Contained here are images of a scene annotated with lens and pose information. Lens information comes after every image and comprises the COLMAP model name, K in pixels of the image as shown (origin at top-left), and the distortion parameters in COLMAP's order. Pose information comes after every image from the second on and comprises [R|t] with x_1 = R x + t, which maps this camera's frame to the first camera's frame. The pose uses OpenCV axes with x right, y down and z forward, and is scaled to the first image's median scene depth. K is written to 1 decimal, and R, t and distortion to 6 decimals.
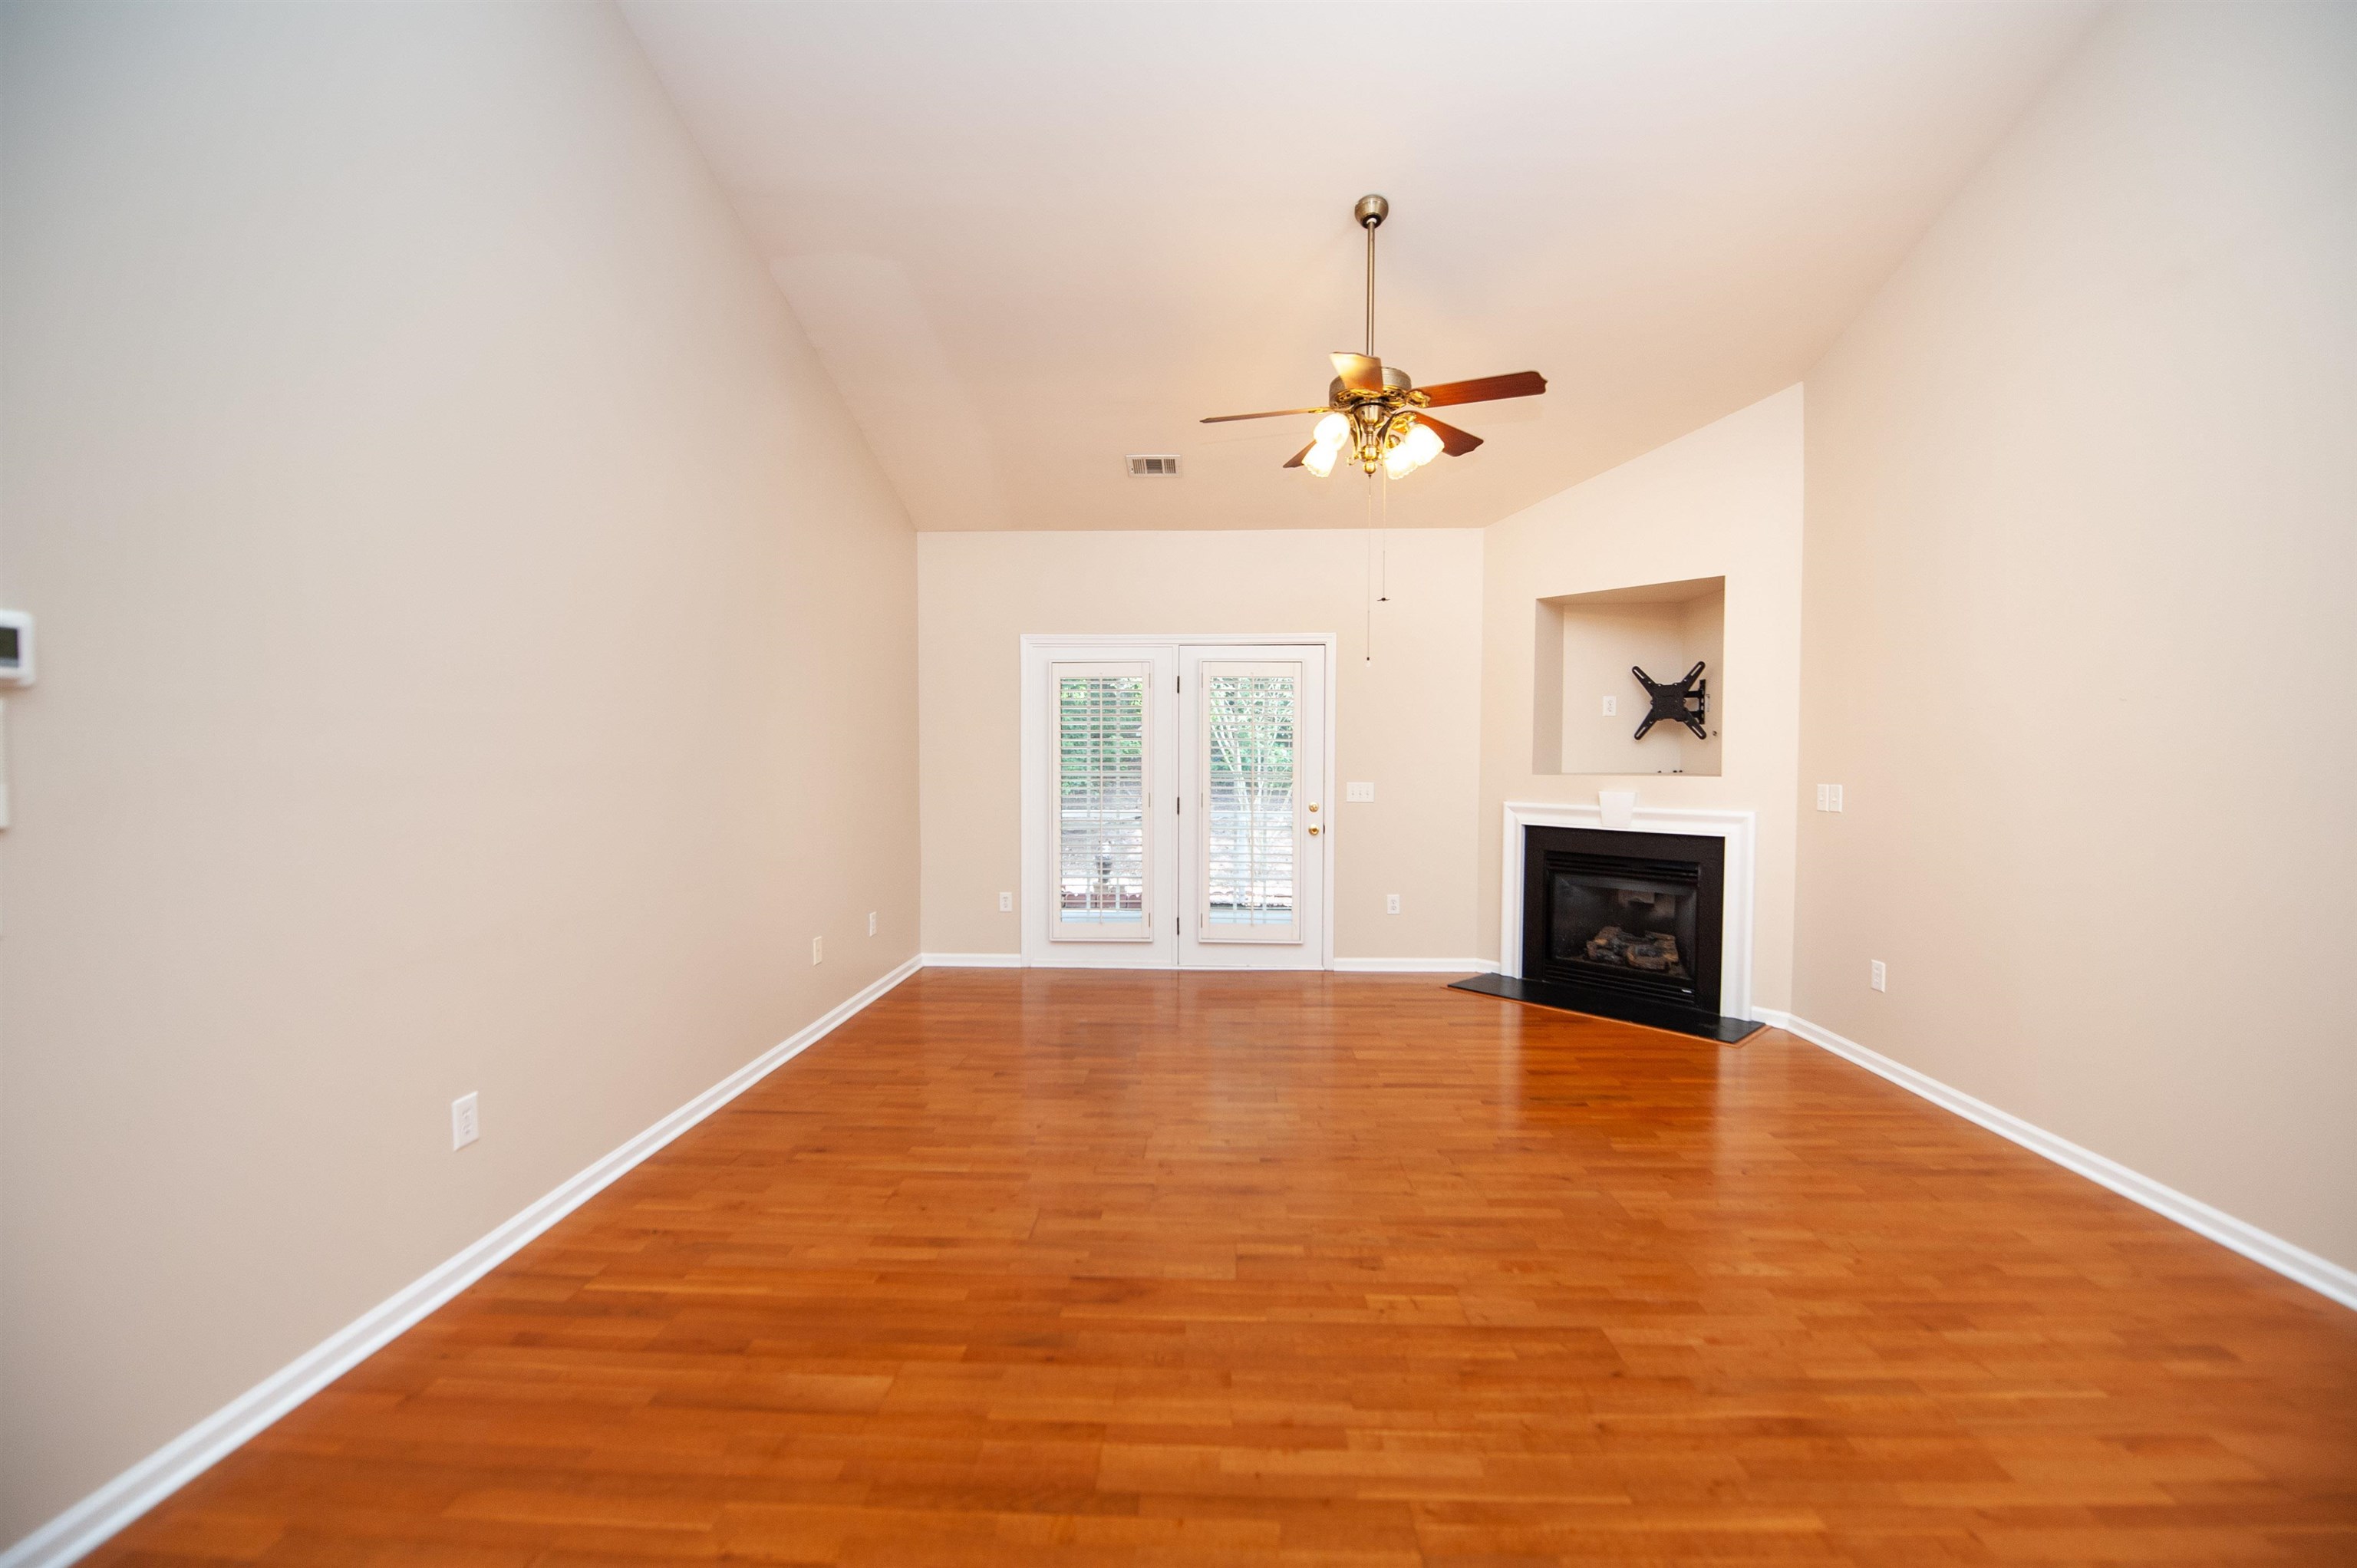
lens RADIAL K [[951.1, 0, 1180.9], [0, 951.1, 786.7], [0, 0, 1]] dist [-0.017567, -0.003613]
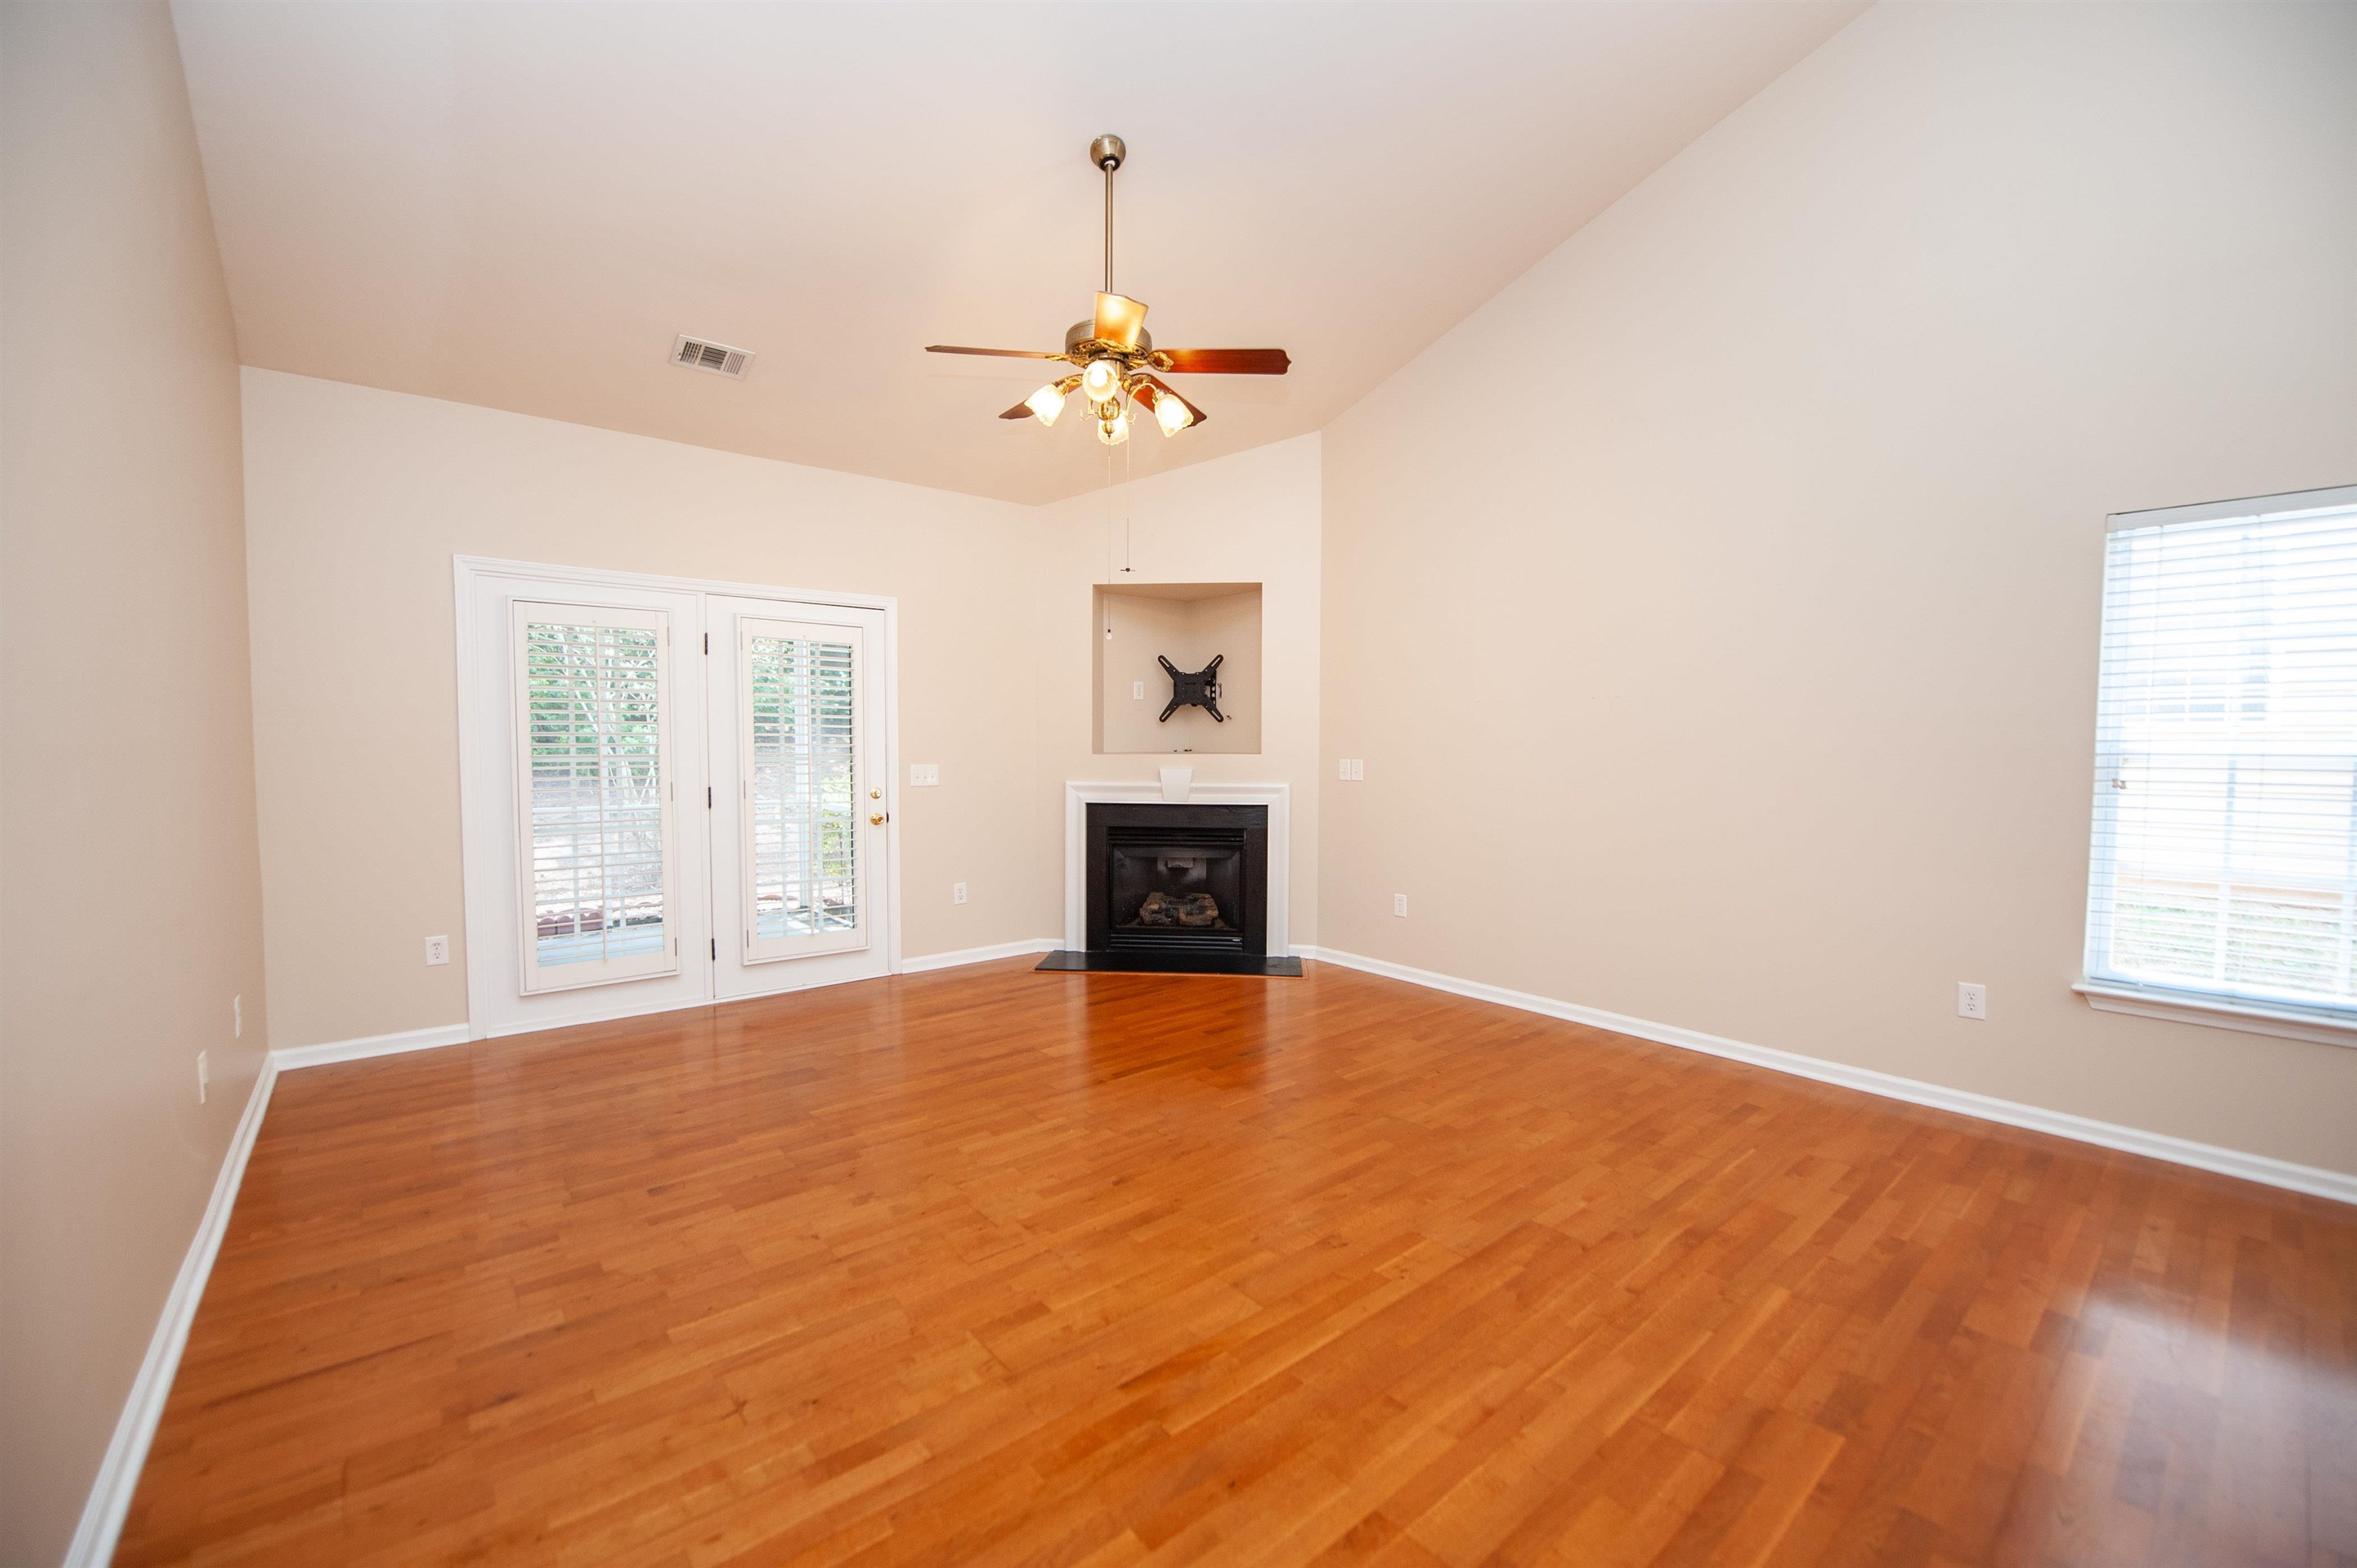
lens RADIAL K [[951.1, 0, 1180.9], [0, 951.1, 786.7], [0, 0, 1]] dist [-0.017567, -0.003613]
pose [[0.741479, -0.031758, 0.670224, -0.276616], [0.019731, 0.999479, 0.025531, -0.001868], [-0.670686, -0.005706, 0.741720, 0.178733]]
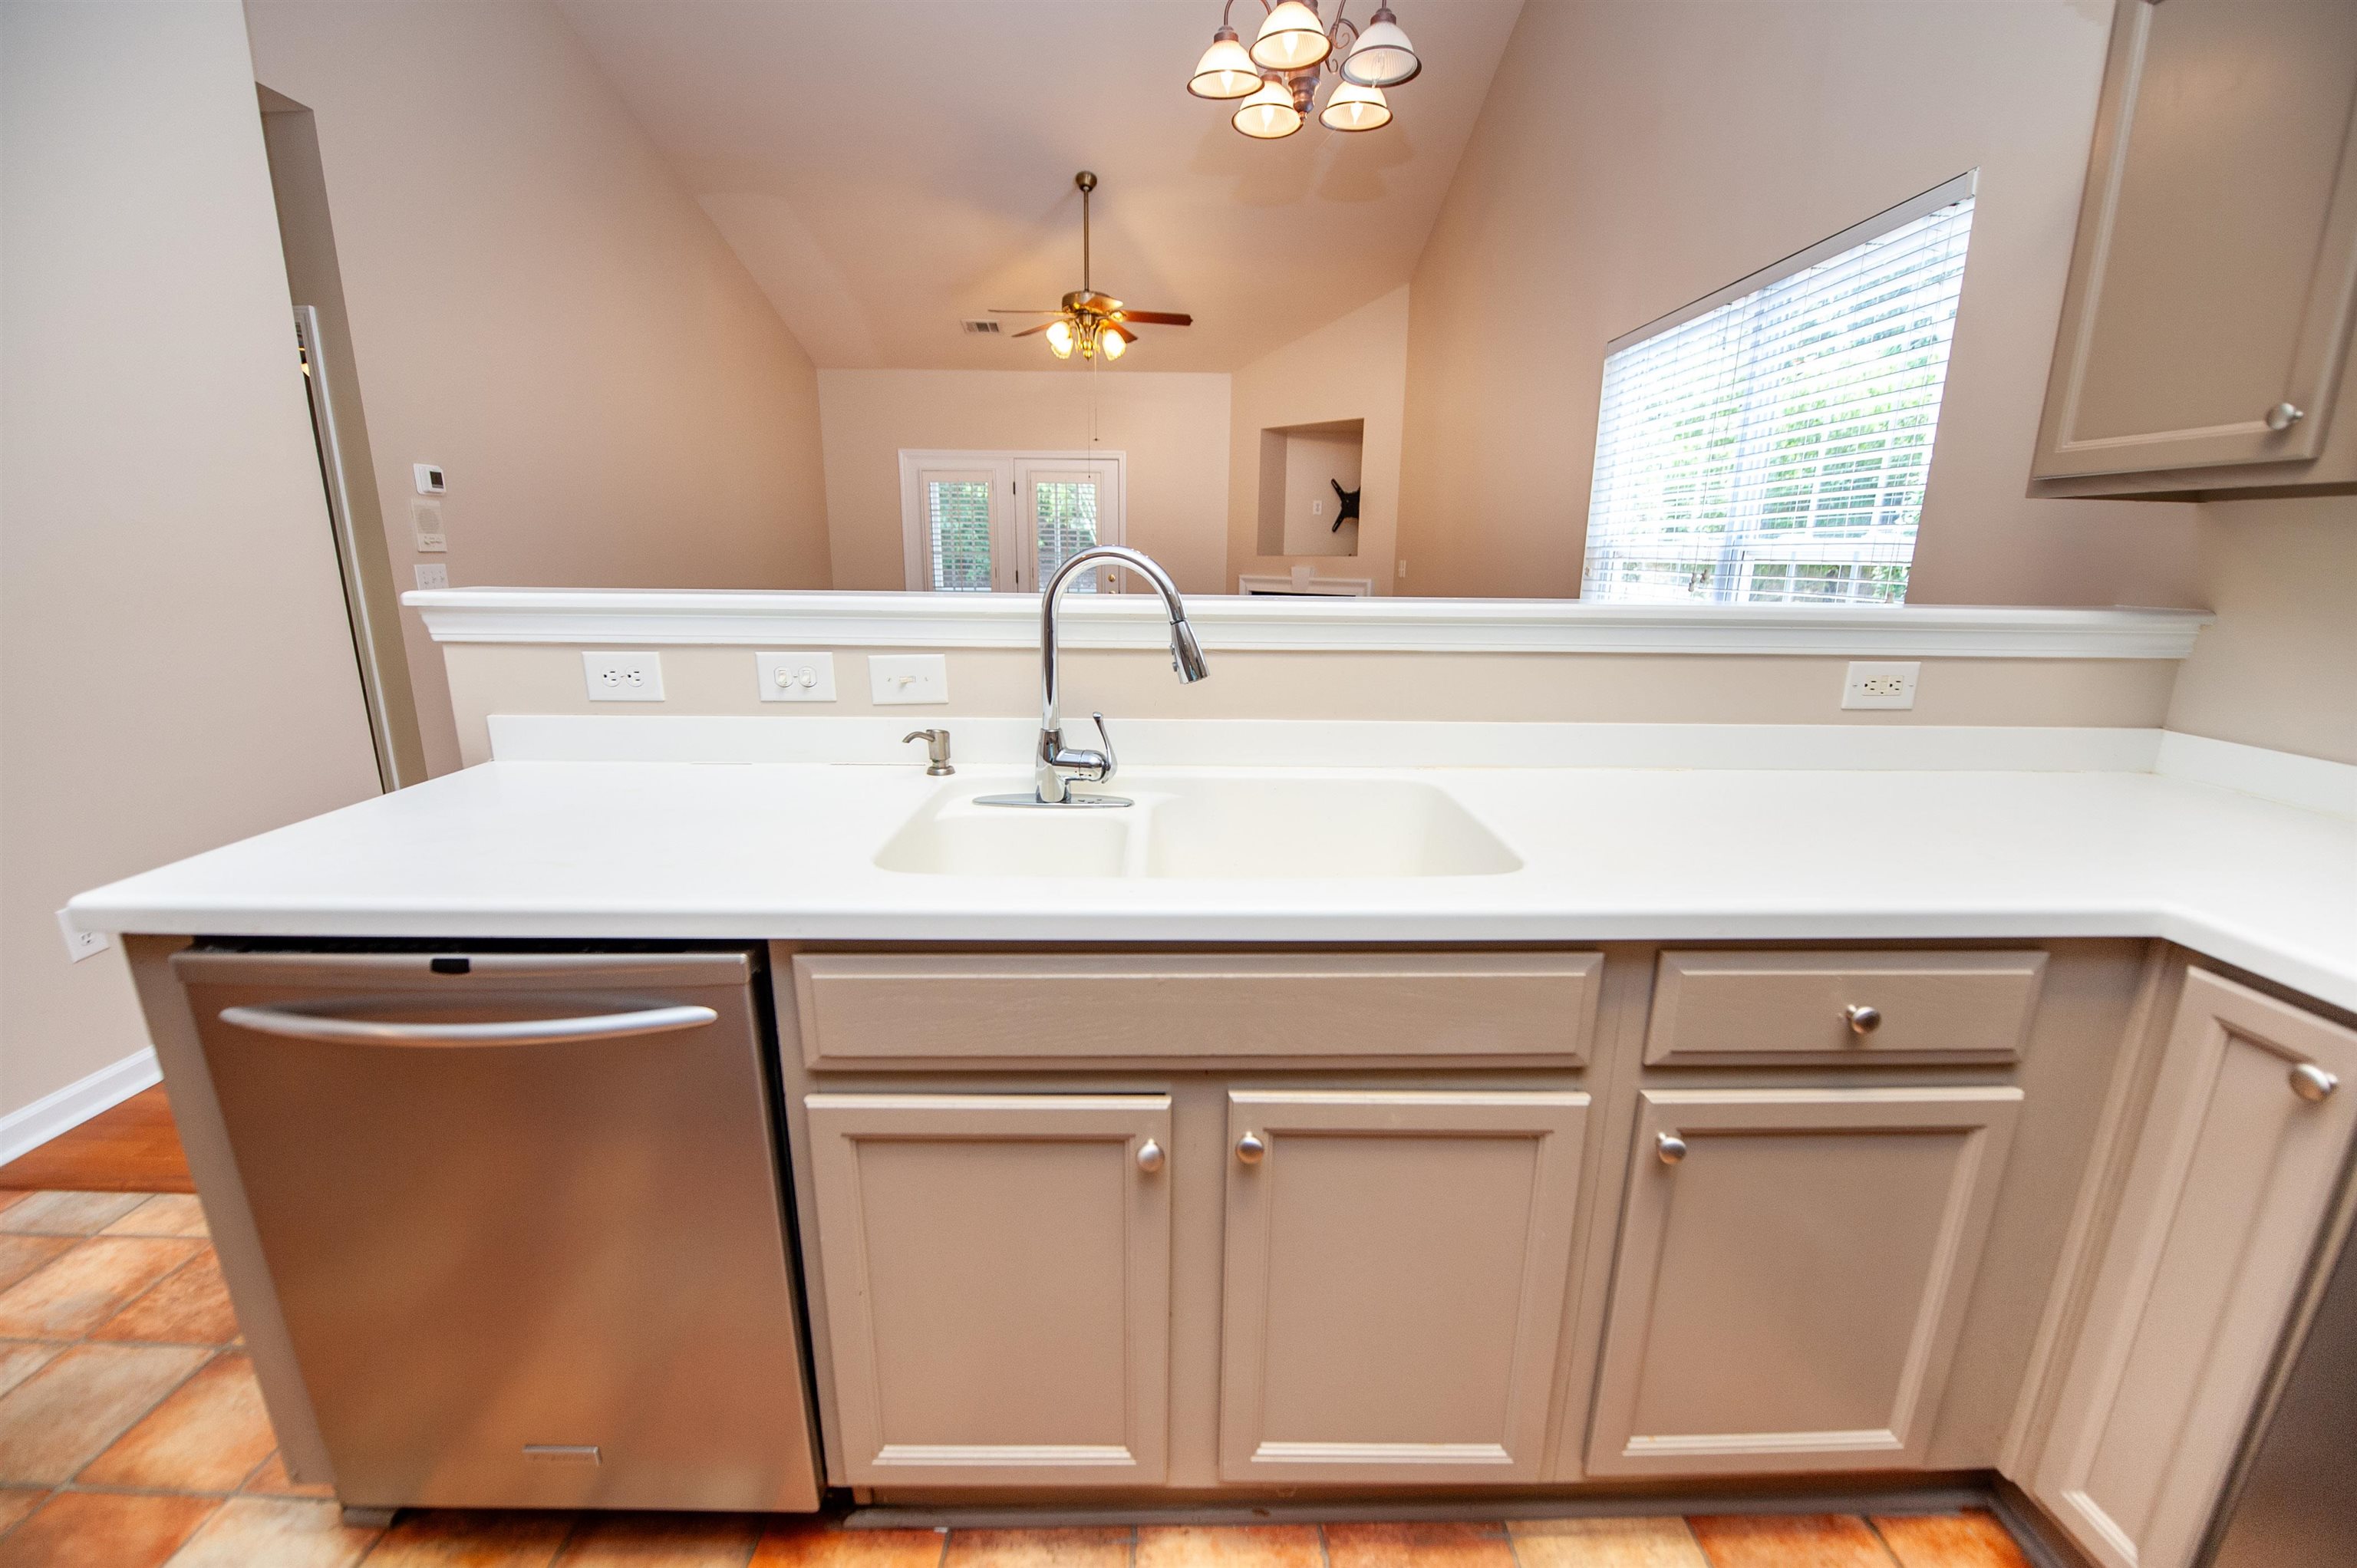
lens RADIAL K [[951.1, 0, 1180.9], [0, 951.1, 786.7], [0, 0, 1]] dist [-0.017567, -0.003613]
pose [[0.998780, -0.004580, 0.049167, 0.197208], [-0.005879, 0.977579, 0.210485, 0.030225], [-0.049028, -0.210517, 0.976360, -0.533438]]
